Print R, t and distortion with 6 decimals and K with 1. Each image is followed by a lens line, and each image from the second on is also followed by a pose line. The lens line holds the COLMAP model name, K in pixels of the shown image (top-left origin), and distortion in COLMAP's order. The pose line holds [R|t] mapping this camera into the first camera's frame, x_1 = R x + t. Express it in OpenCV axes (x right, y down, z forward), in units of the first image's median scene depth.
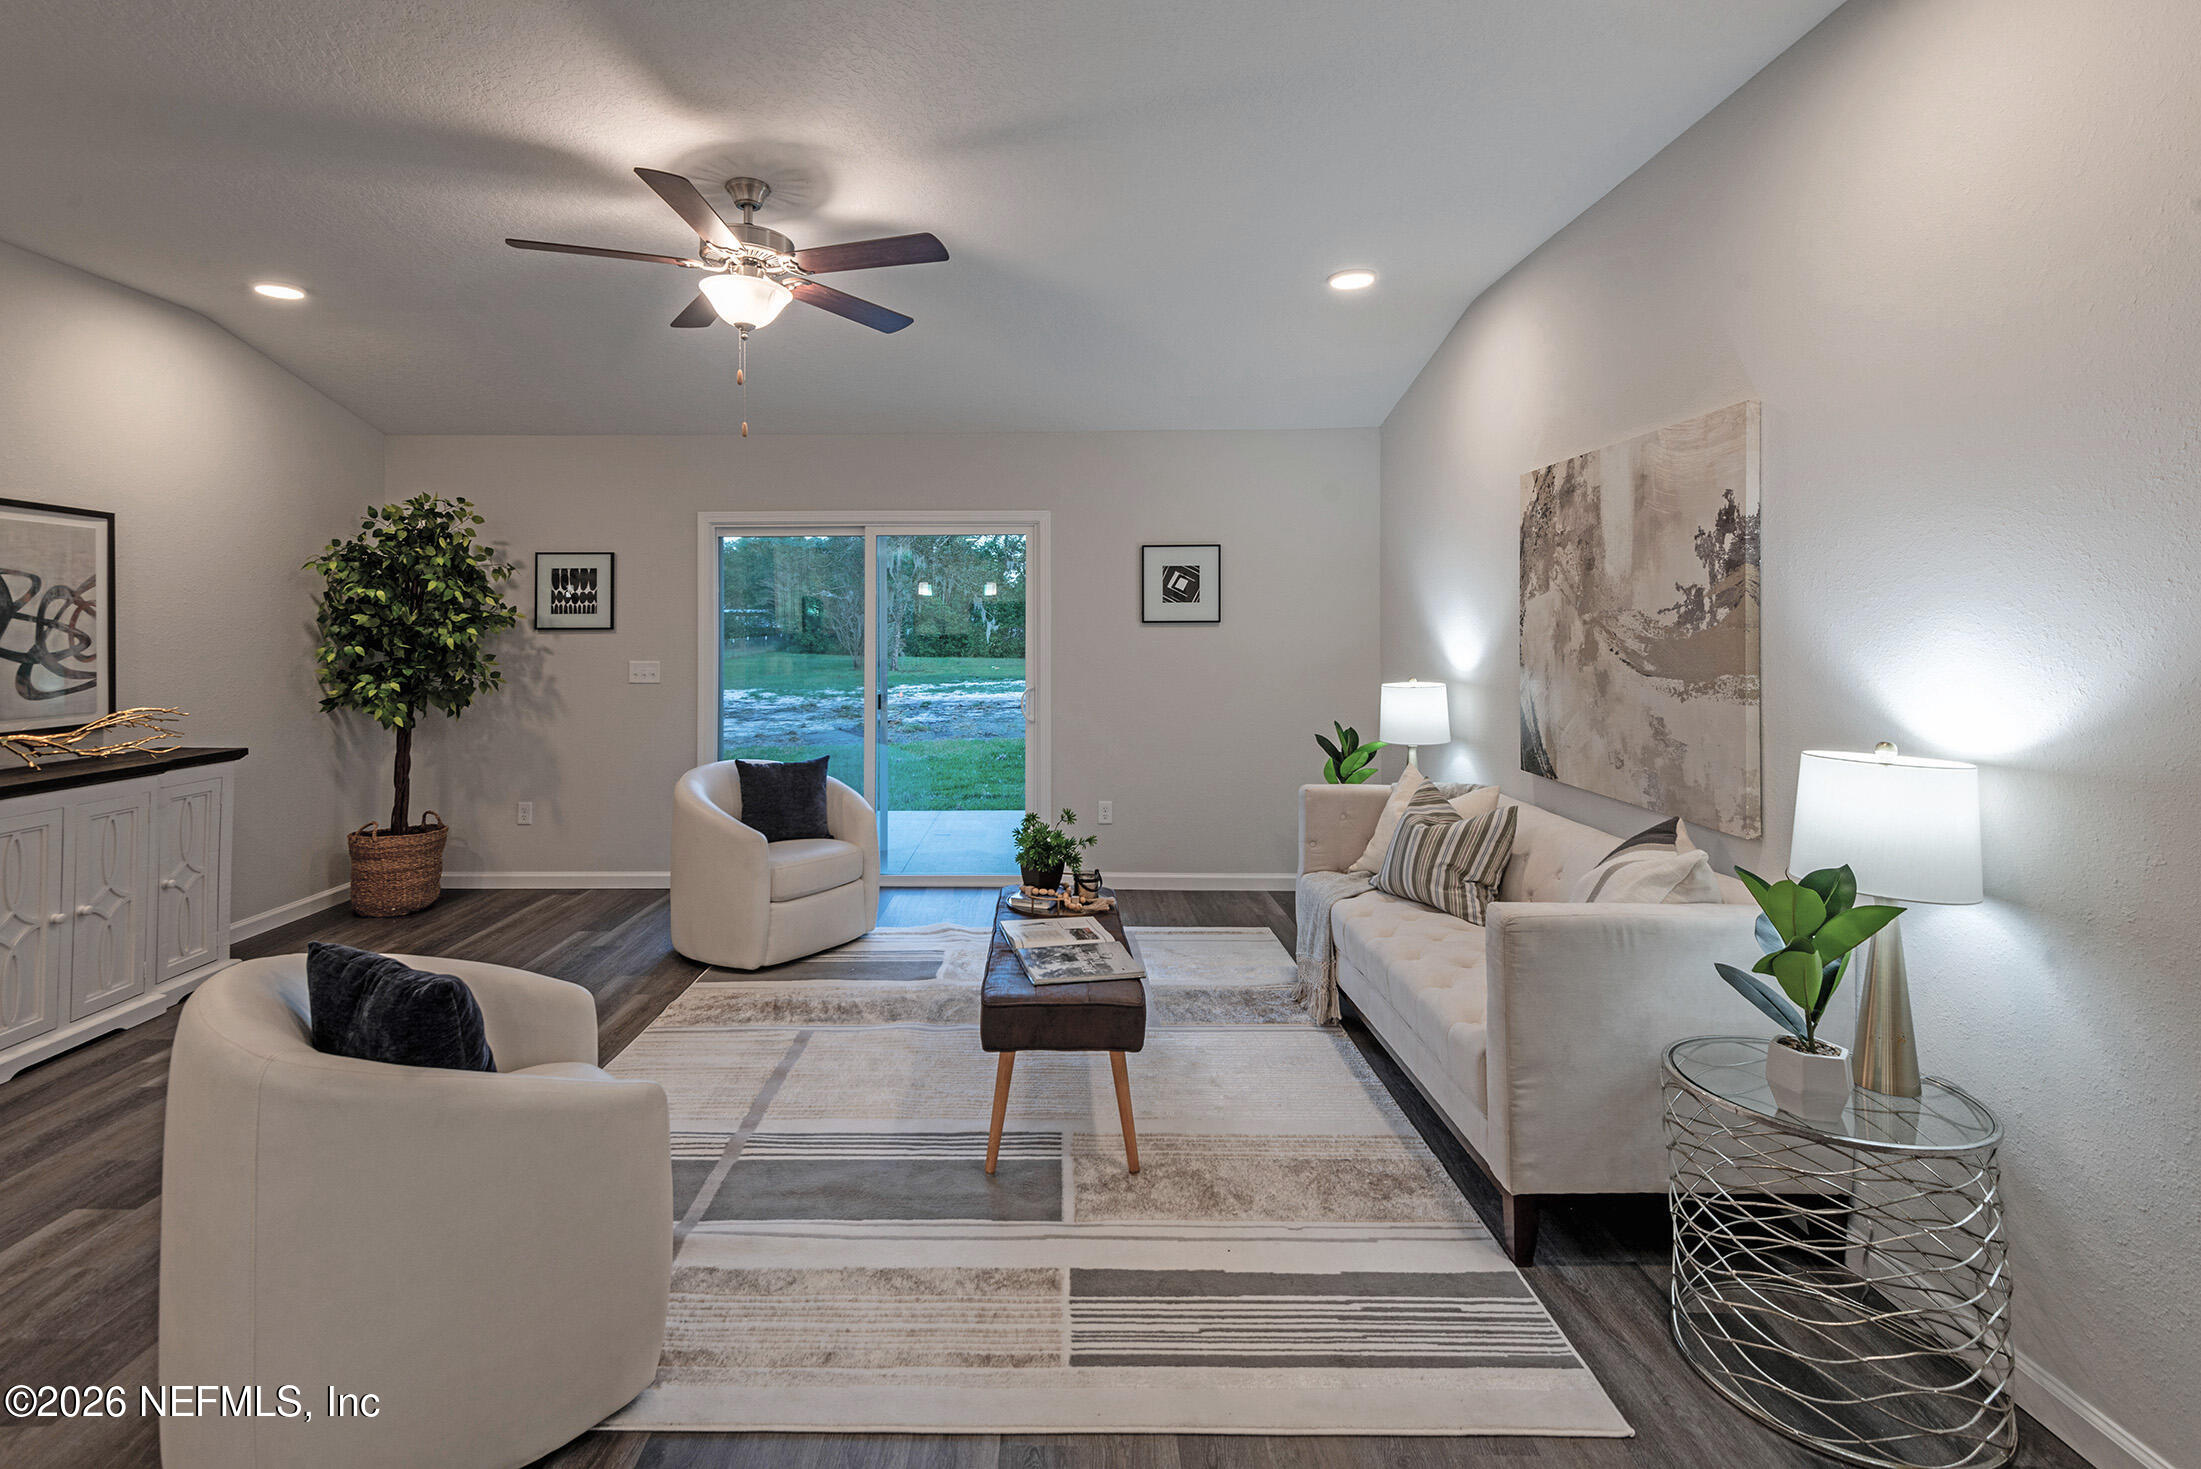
lens RADIAL K [[1010.1, 0, 1046.2], [0, 1010.1, 629.8], [0, 0, 1]] dist [0.018001, -0.010199]
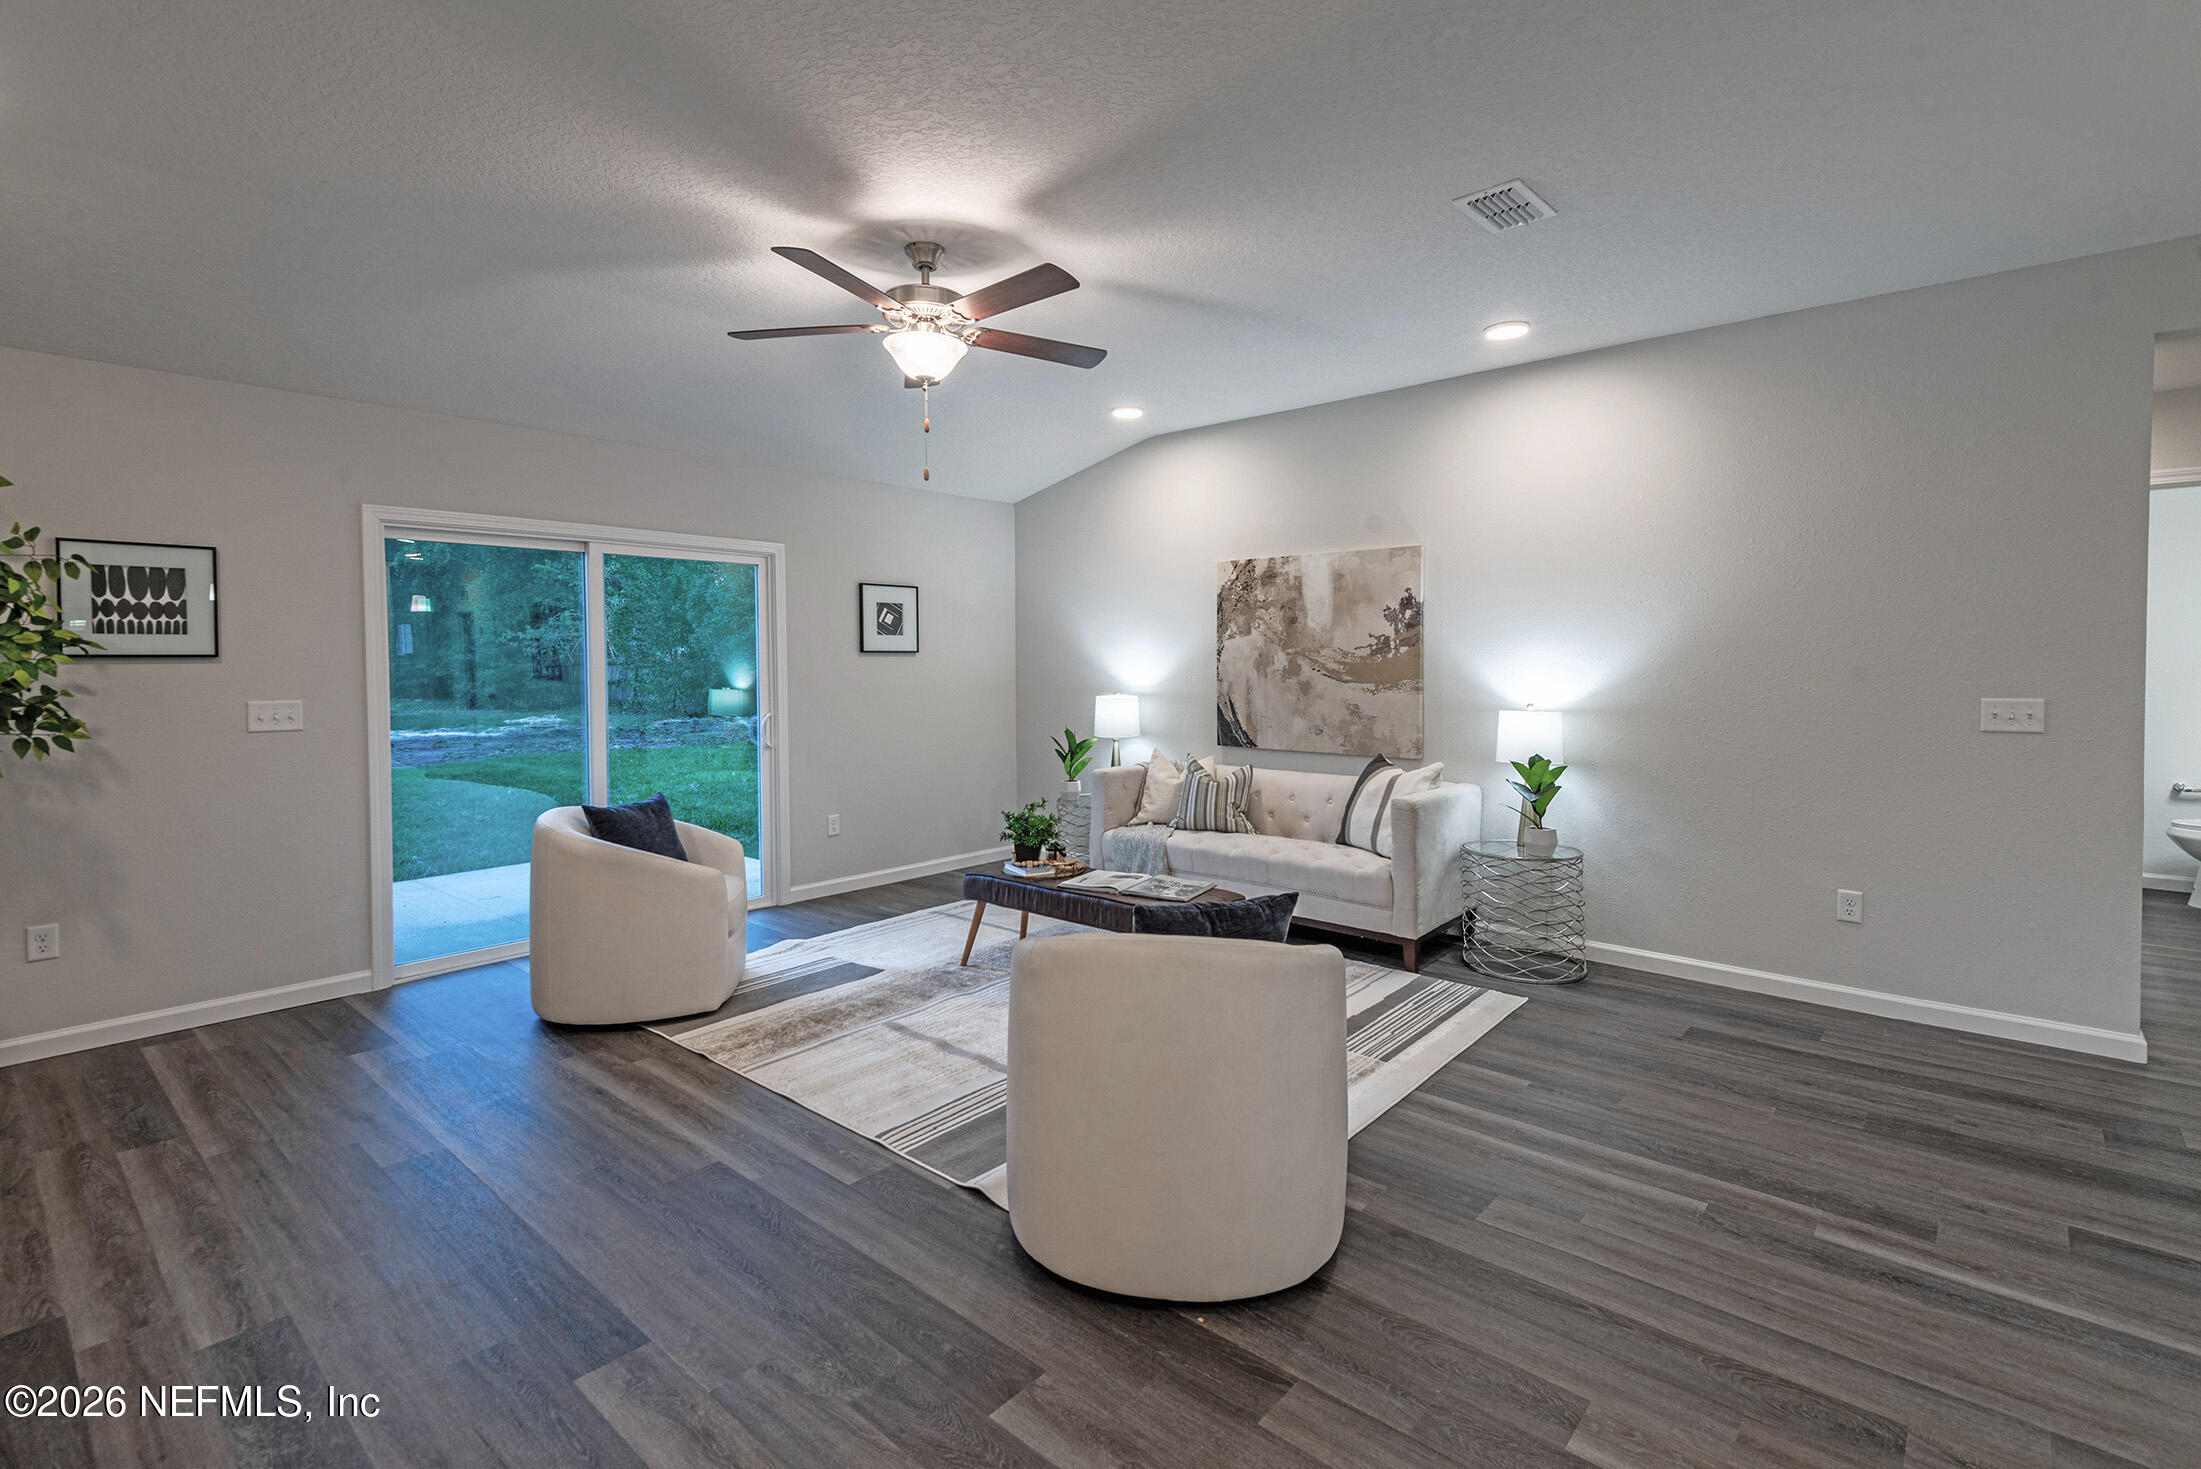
lens RADIAL K [[1010.1, 0, 1105.8], [0, 1010.1, 677.5], [0, 0, 1]] dist [0.018001, -0.010199]
pose [[0.645645, -0.012070, 0.763542, -0.986166], [0.000811, 0.999885, 0.015120, 0.006814], [-0.763637, -0.009143, 0.645581, 0.129582]]
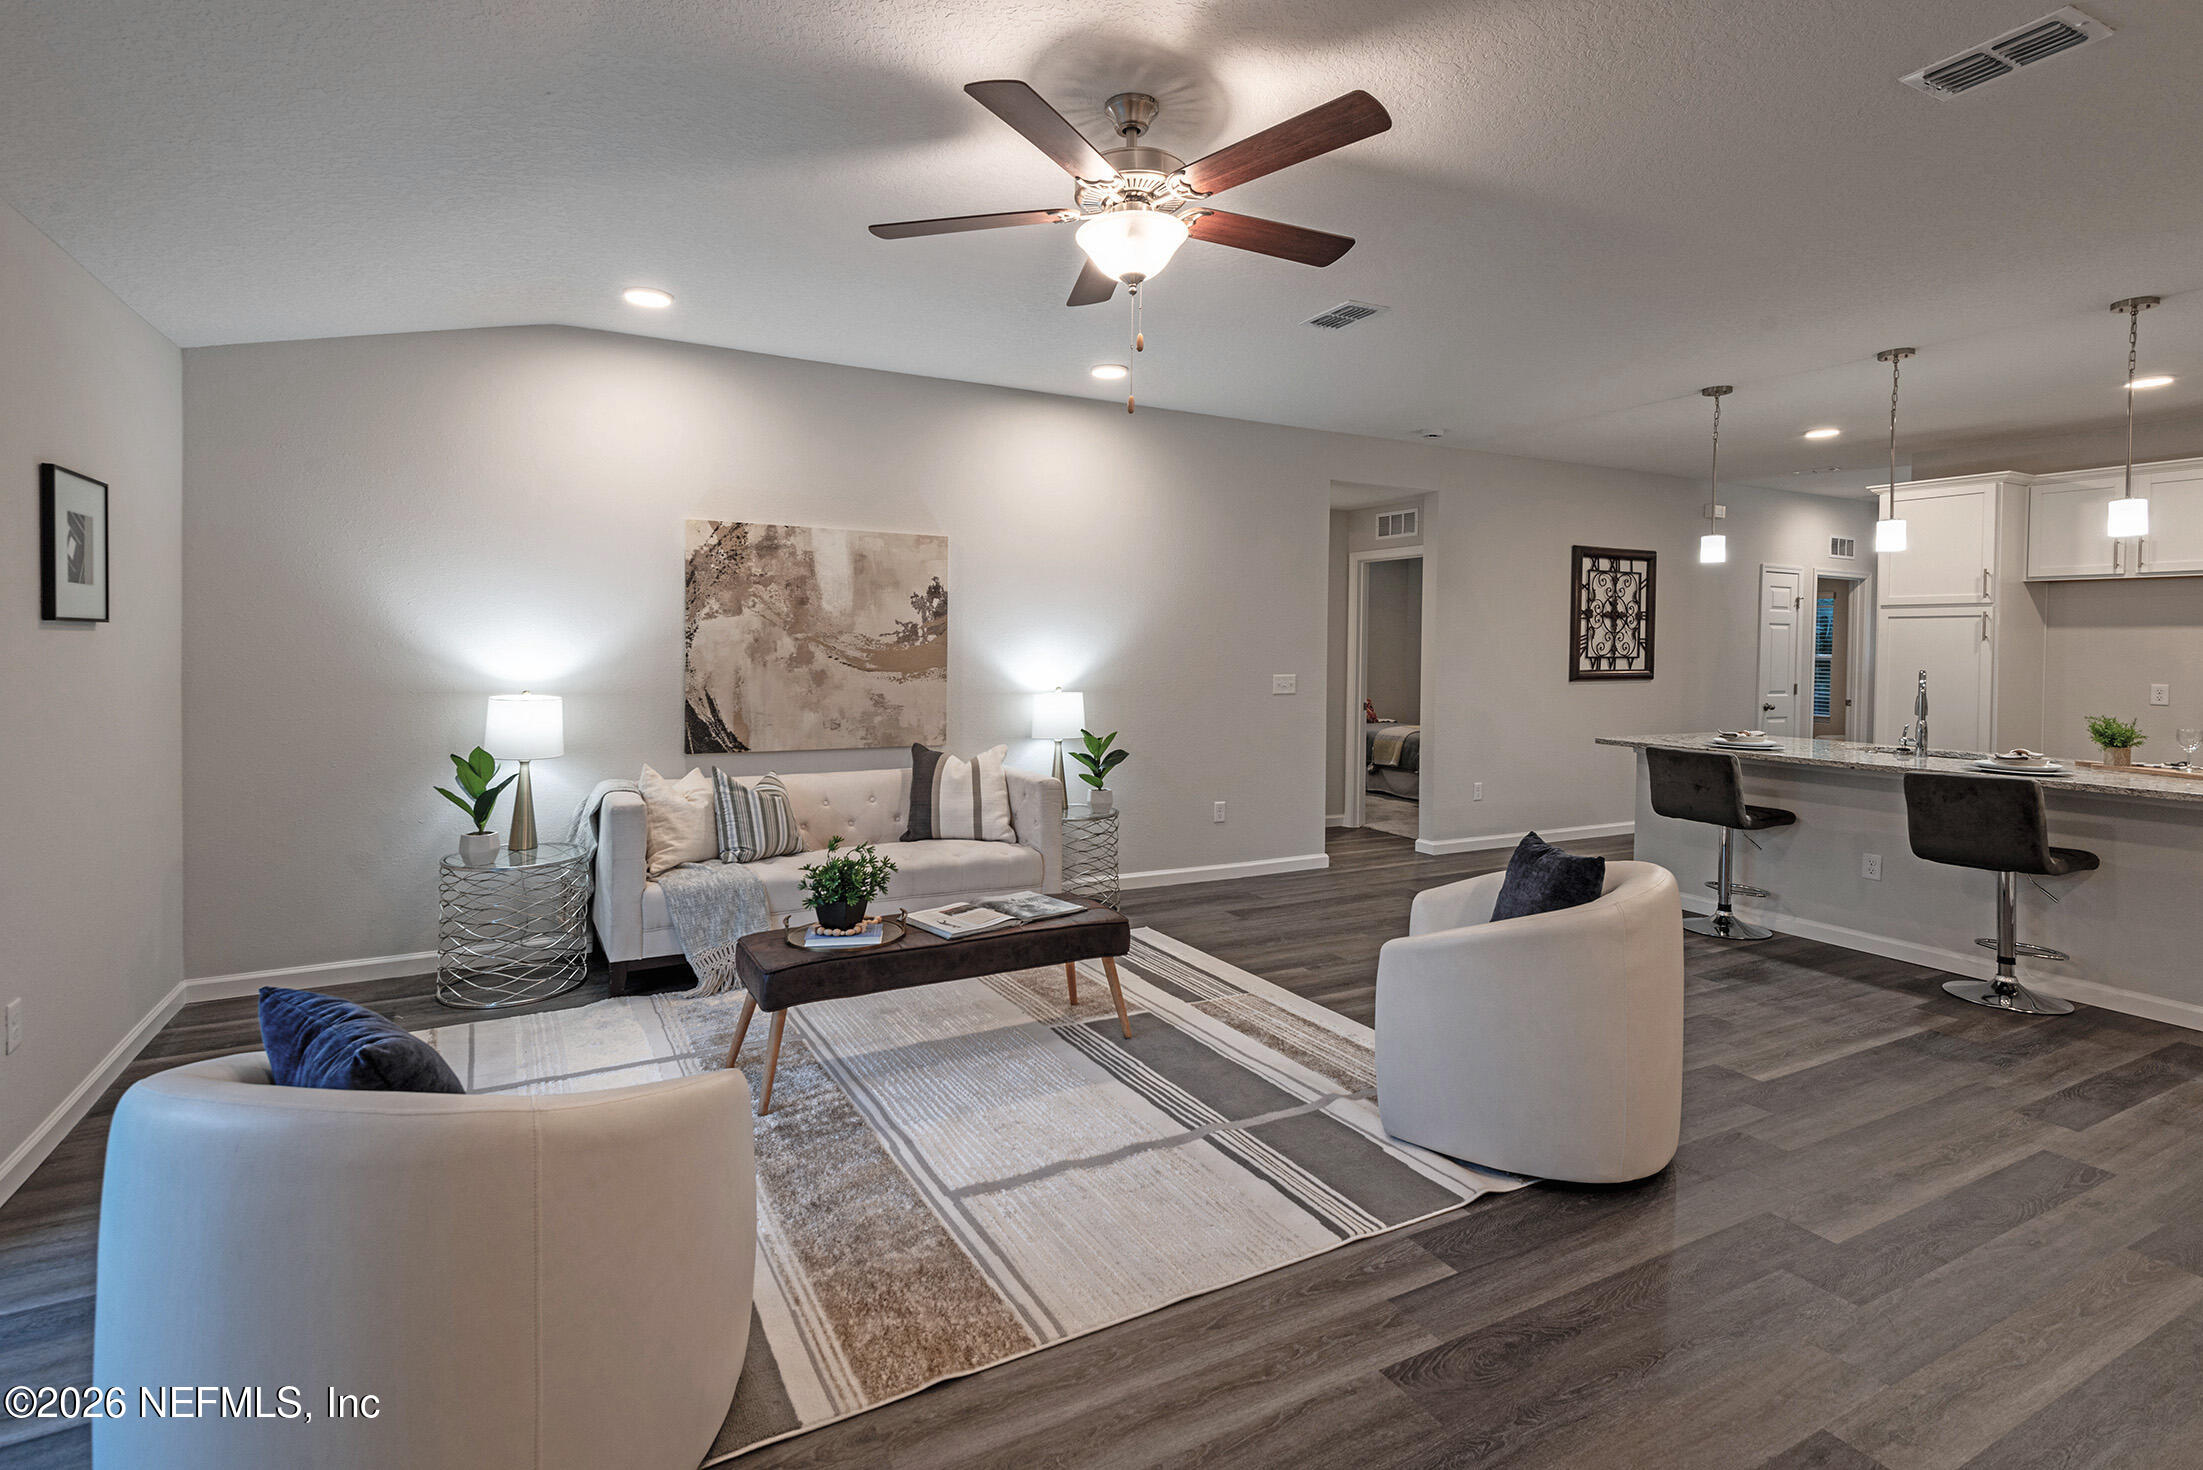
lens RADIAL K [[1011.0, 0, 1074.4], [0, 1011.0, 656.8], [0, 0, 1]] dist [0.018001, -0.010199]
pose [[-0.466379, -0.009733, 0.884531, -0.988710], [-0.009622, 0.999936, 0.005930, 0.006016], [-0.884533, -0.005745, -0.466443, 1.344584]]
